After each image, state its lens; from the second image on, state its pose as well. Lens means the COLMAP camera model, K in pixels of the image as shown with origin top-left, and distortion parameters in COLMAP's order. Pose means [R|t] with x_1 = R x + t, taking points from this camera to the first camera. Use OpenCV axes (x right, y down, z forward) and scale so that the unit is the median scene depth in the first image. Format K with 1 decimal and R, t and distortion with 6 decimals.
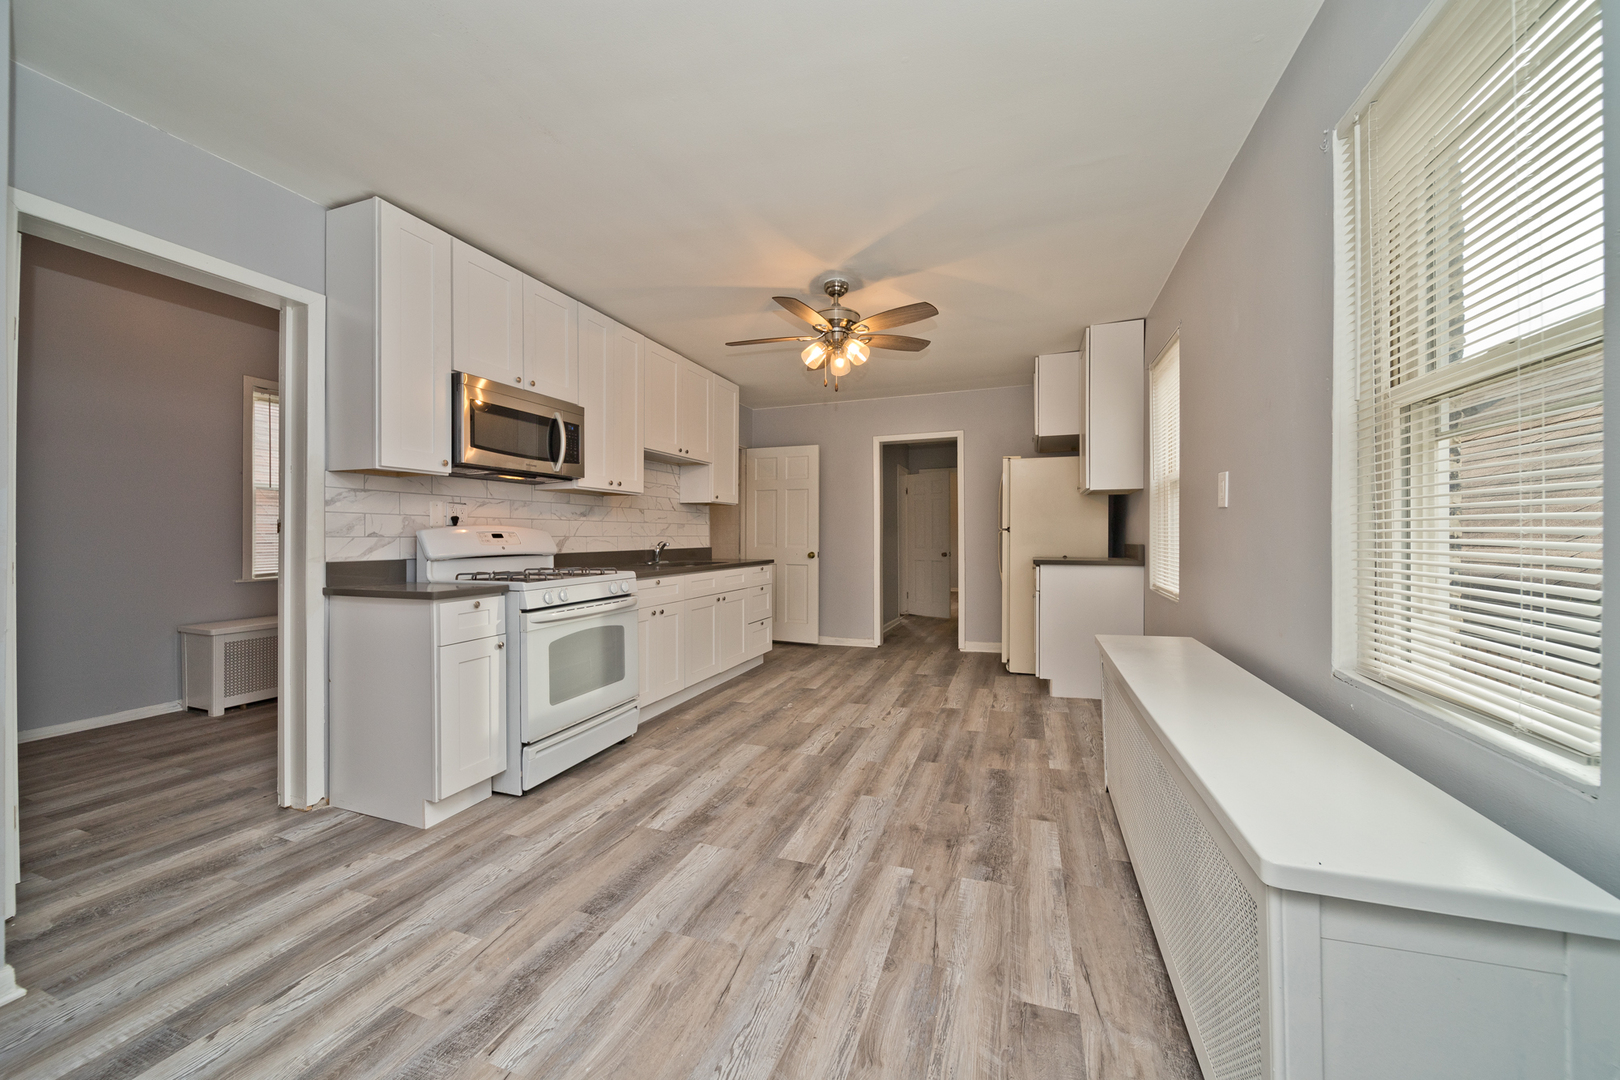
lens RADIAL K [[587.1, 0, 812.6], [0, 587.1, 535.3], [0, 0, 1]] dist [0.001162, -0.000821]
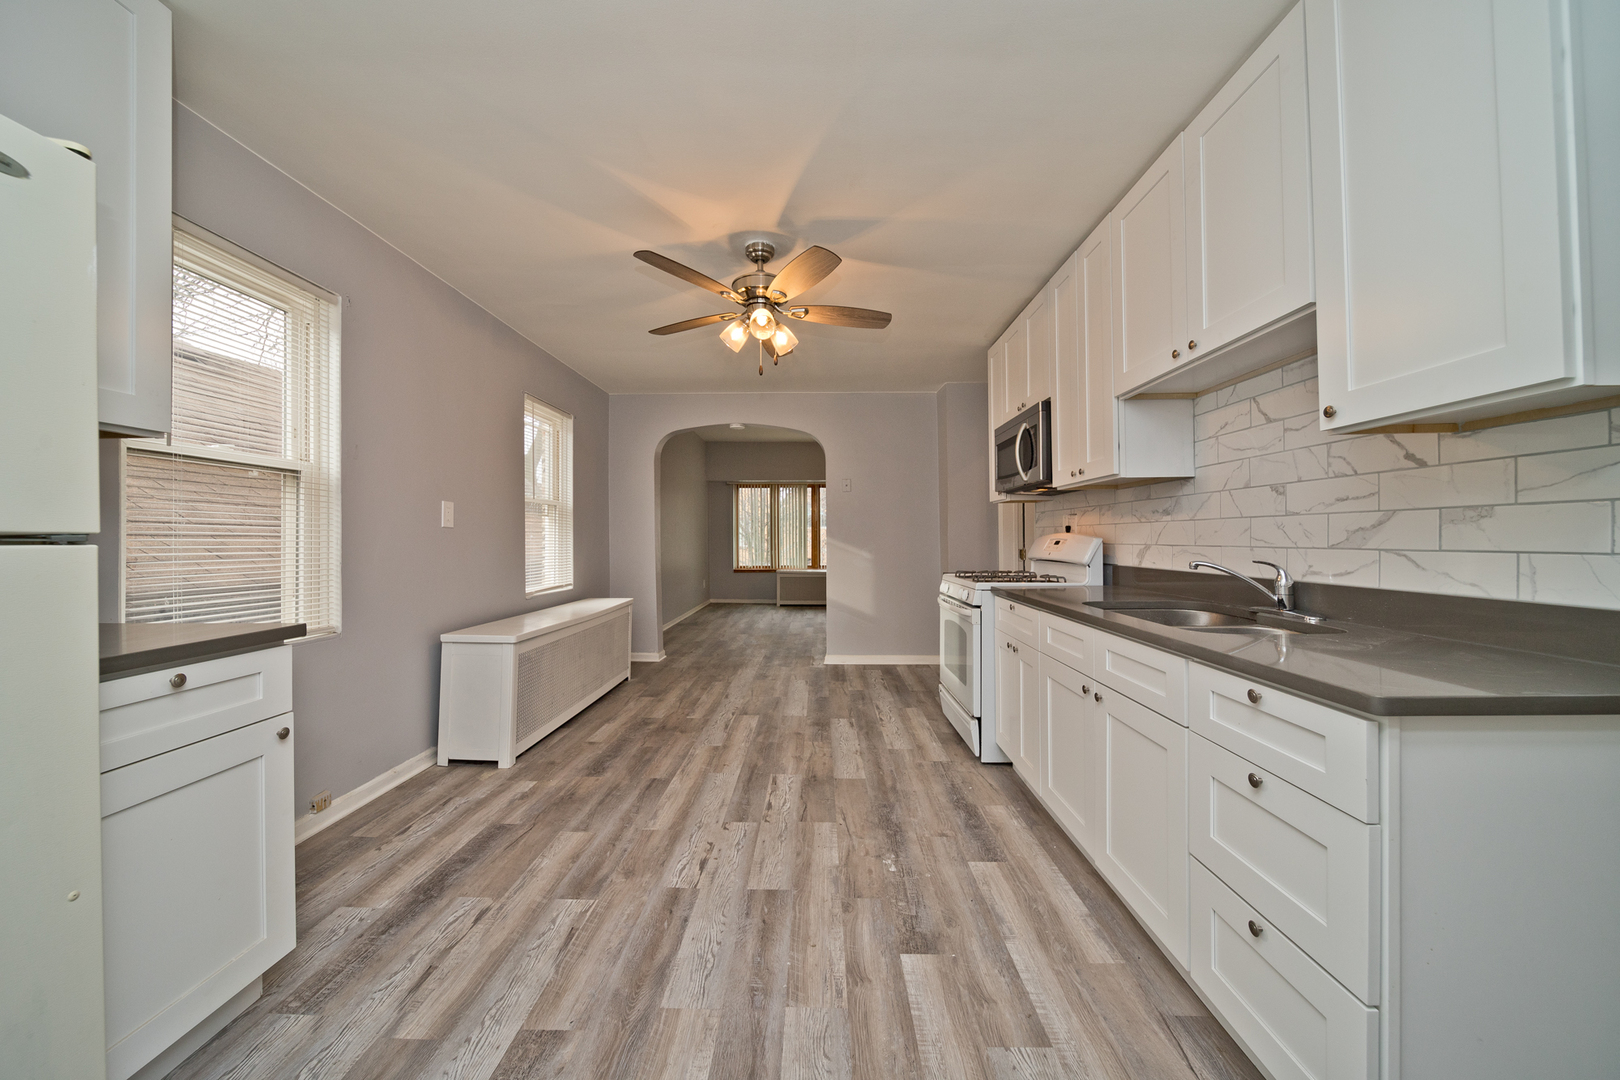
lens RADIAL K [[587.1, 0, 804.2], [0, 587.1, 537.1], [0, 0, 1]] dist [0.001162, -0.000821]
pose [[-0.951307, 0.007509, -0.308153, 0.239565], [0.008392, 0.999964, -0.001541, -0.010642], [0.308130, -0.004052, -0.951335, 1.800226]]
